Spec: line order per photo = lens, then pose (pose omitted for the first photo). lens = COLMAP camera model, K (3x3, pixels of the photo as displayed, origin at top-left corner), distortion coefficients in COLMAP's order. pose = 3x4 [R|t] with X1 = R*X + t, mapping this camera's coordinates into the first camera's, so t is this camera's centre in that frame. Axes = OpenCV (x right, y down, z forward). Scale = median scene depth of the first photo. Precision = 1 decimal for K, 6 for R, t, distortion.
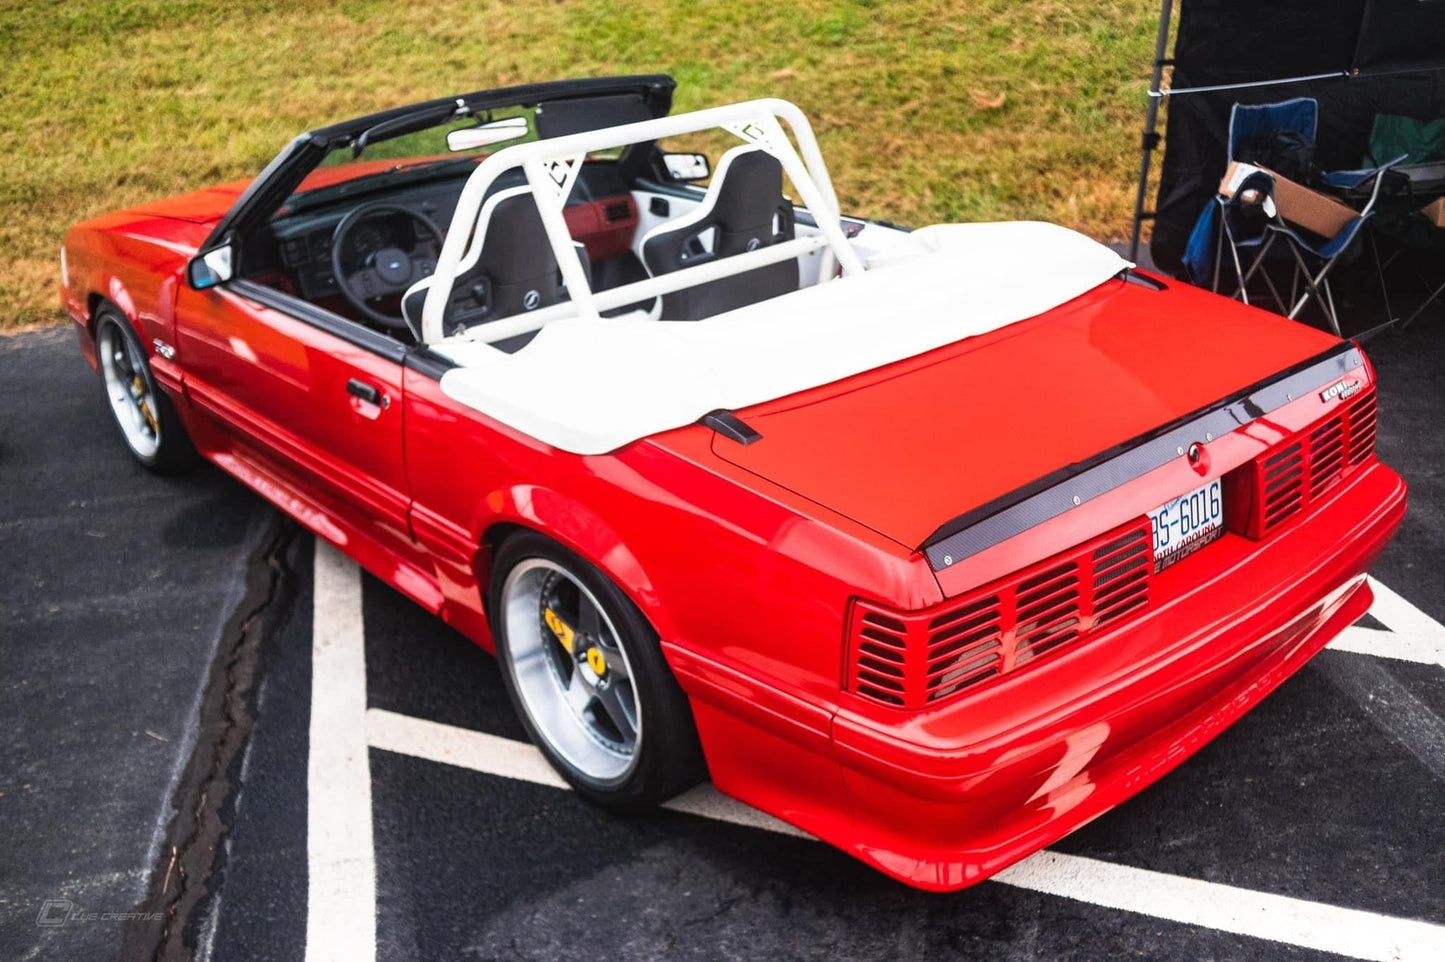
lens RADIAL K [[1465.9, 0, 715.2], [0, 1465.9, 484.7], [0, 0, 1]] dist [0.003655, 0.000000]
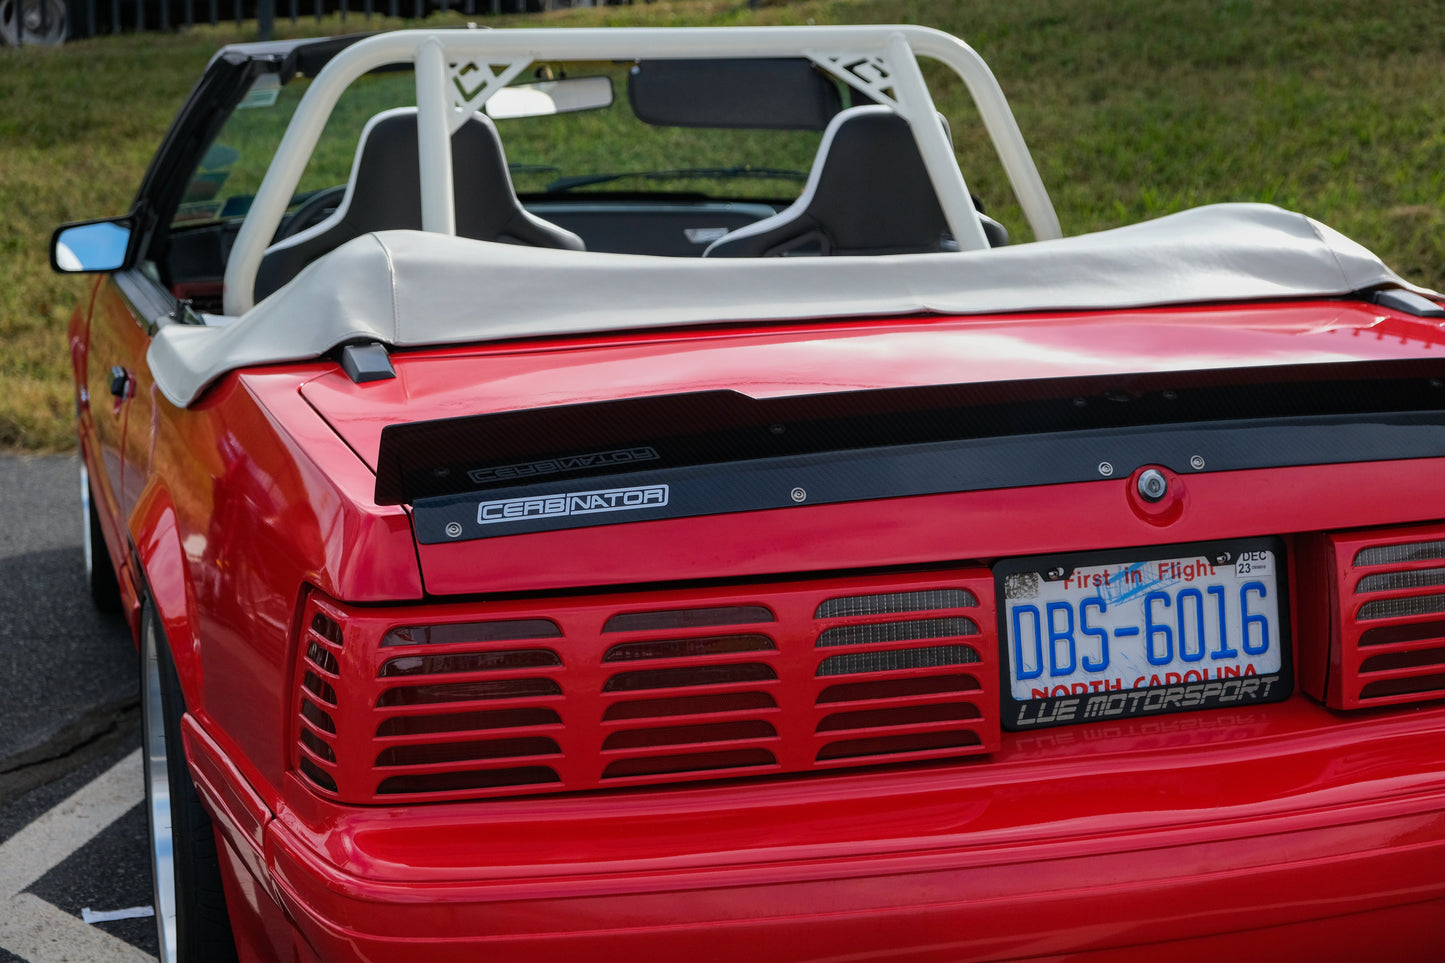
lens RADIAL K [[2340.7, 0, 735.3], [0, 2340.7, 463.7], [0, 0, 1]] dist [0.048454, 0.000000]
pose [[0.923009, 0.094020, -0.373114, 0.403384], [-0.175864, 0.965560, -0.191743, 0.123091], [0.342236, 0.242598, 0.907756, 0.177750]]
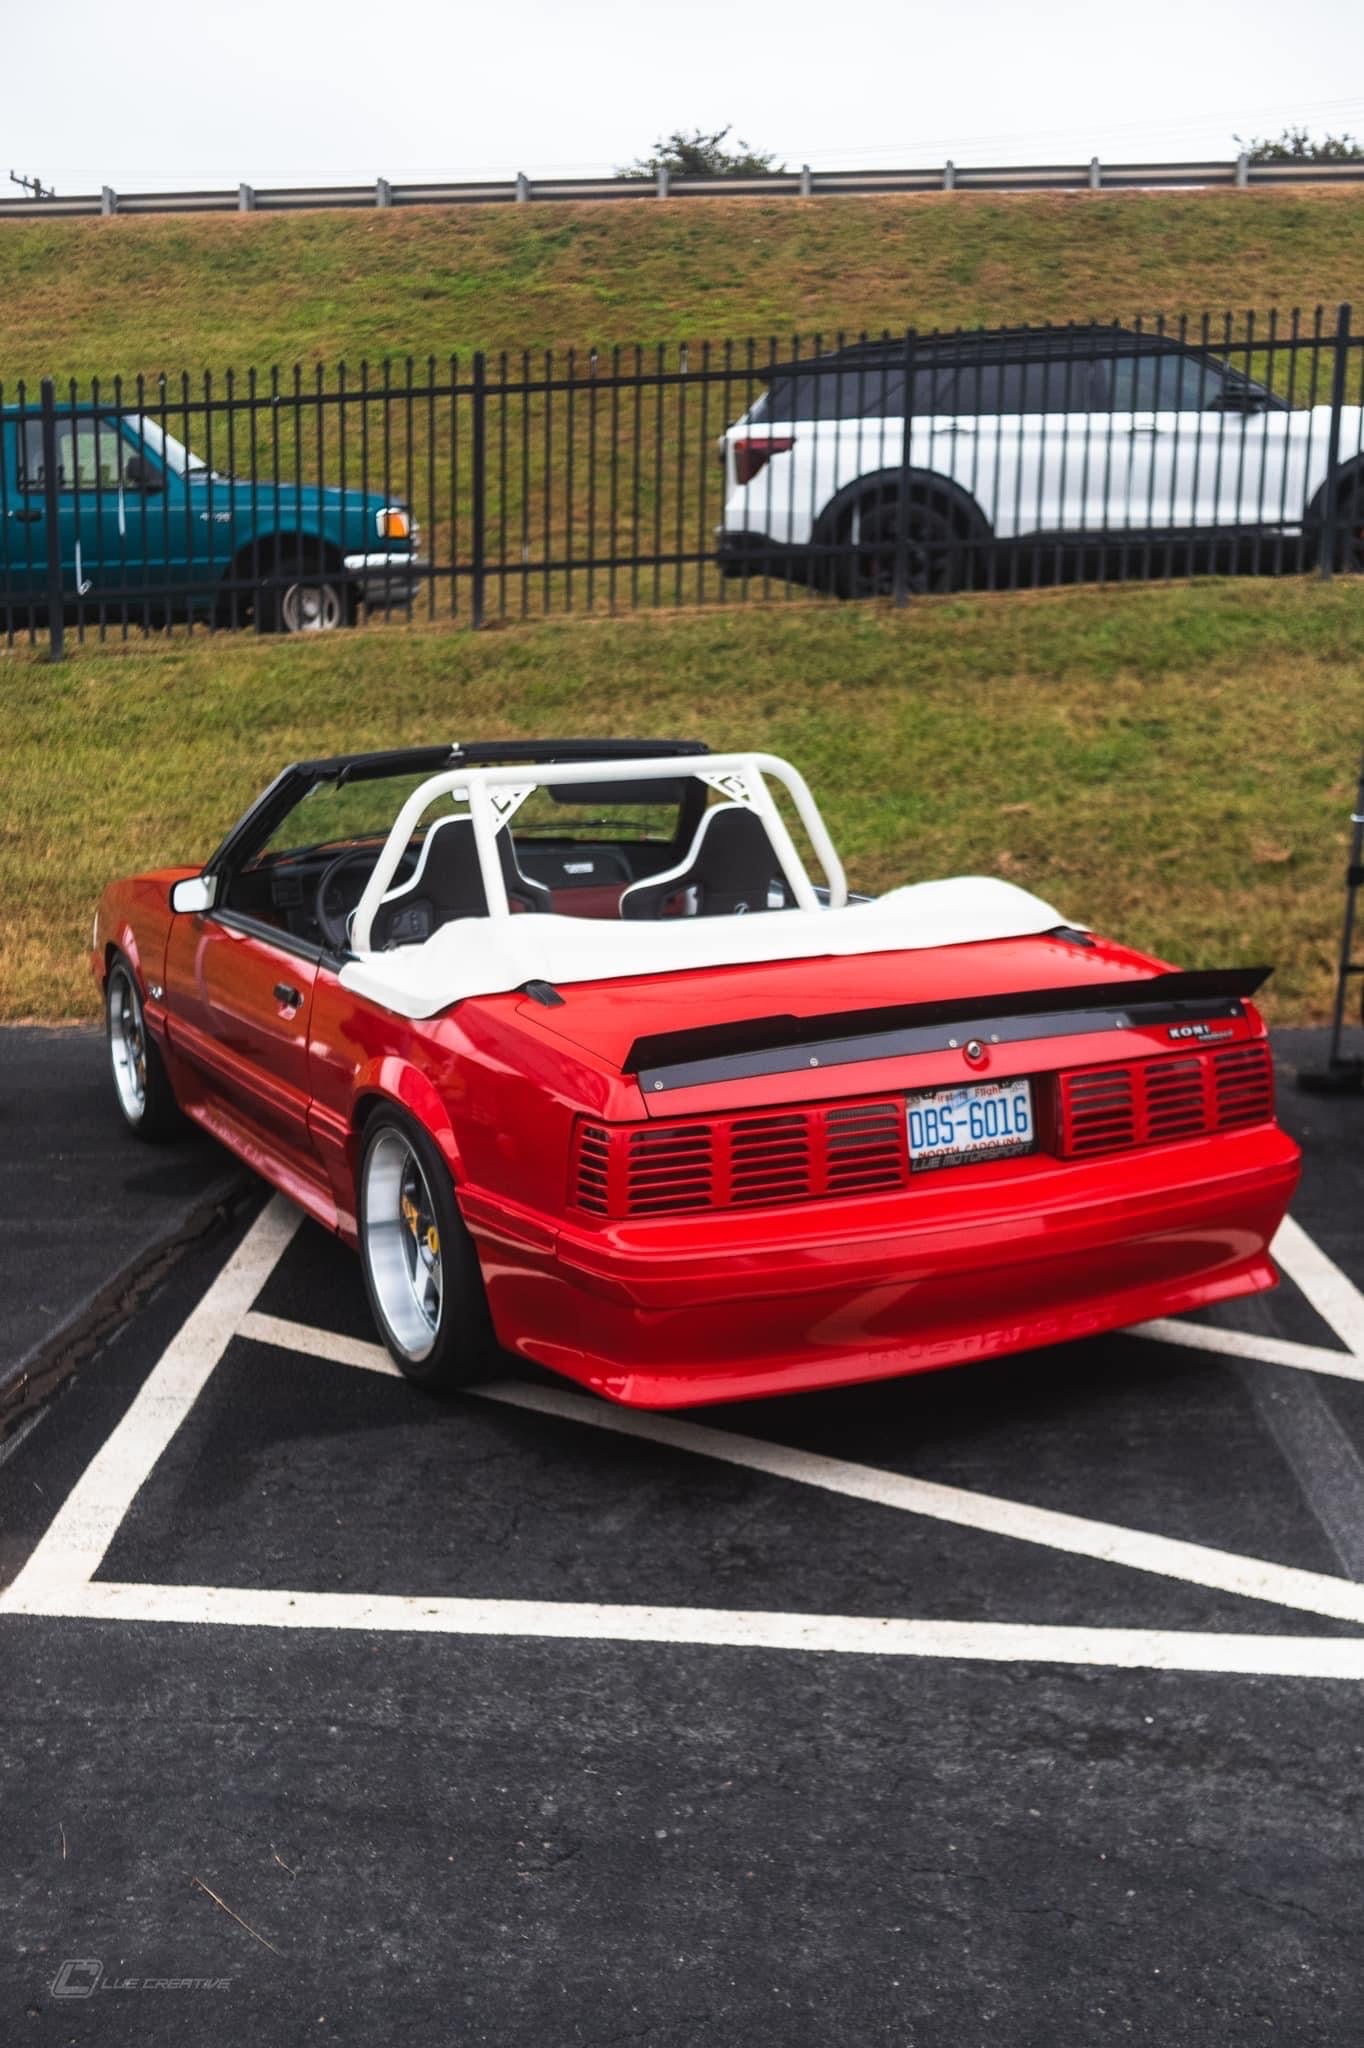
lens RADIAL K [[2252.9, 0, 679.1], [0, 2252.9, 1102.0], [0, 0, 1]] dist [-0.005259, 0.000000]
pose [[0.971425, 0.079545, -0.223622, 0.392410], [-0.117800, 0.979518, -0.163304, 0.240507], [0.206051, 0.184980, 0.960898, -0.446059]]
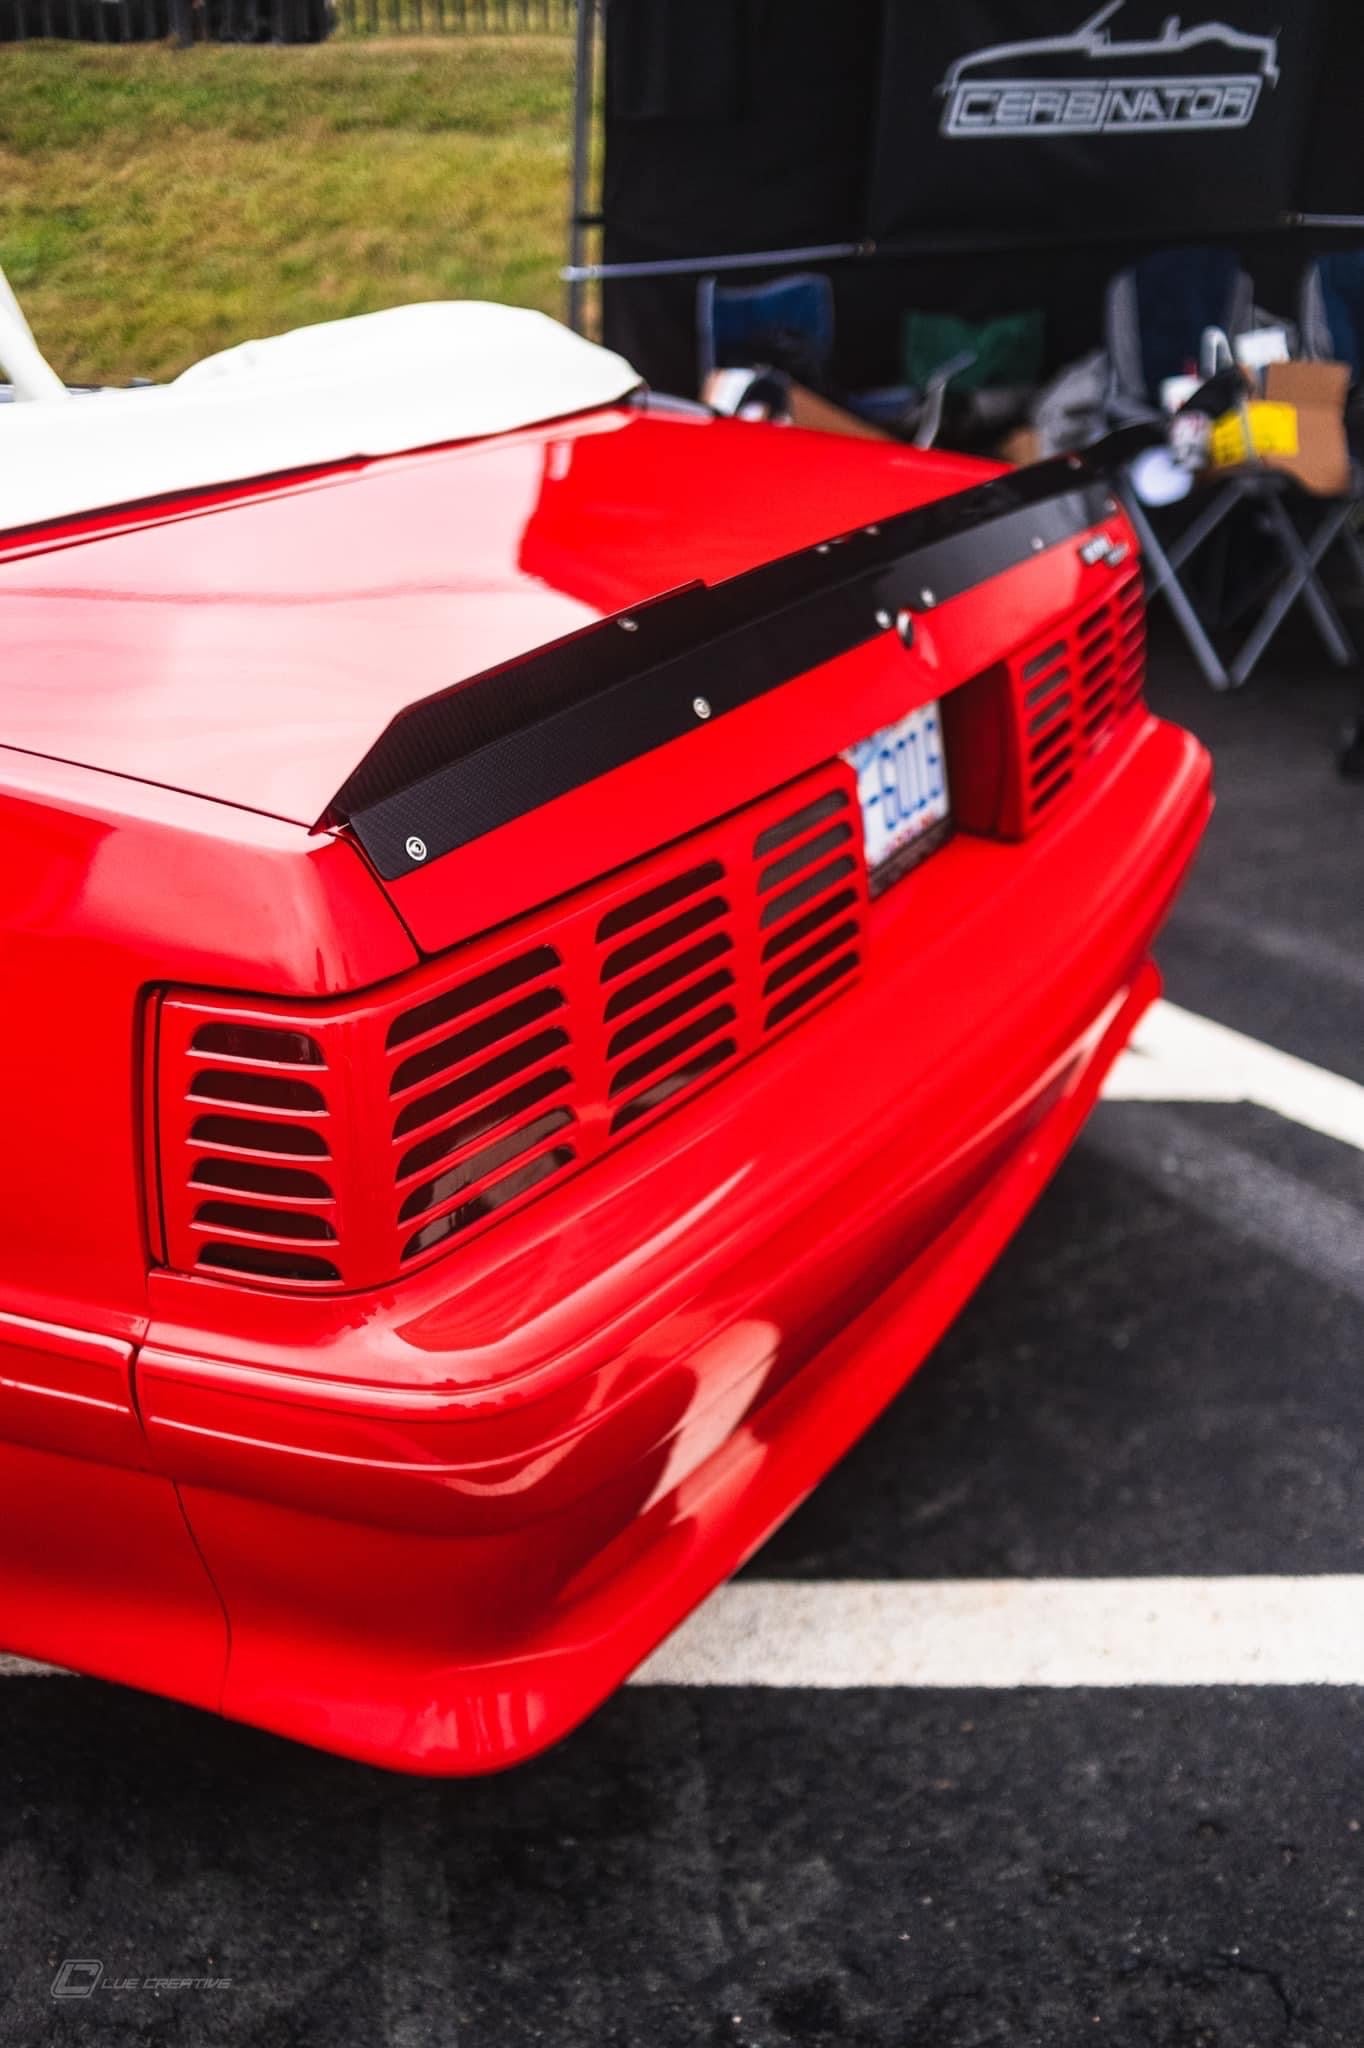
lens RADIAL K [[2032.9, 0, 691.2], [0, 2032.9, 1024.6], [0, 0, 1]] dist [-0.011584, 0.000000]
pose [[0.930820, -0.111141, 0.348168, 0.032364], [0.115462, 0.993276, 0.008385, 0.068461], [-0.346759, 0.032395, 0.937395, 0.368440]]
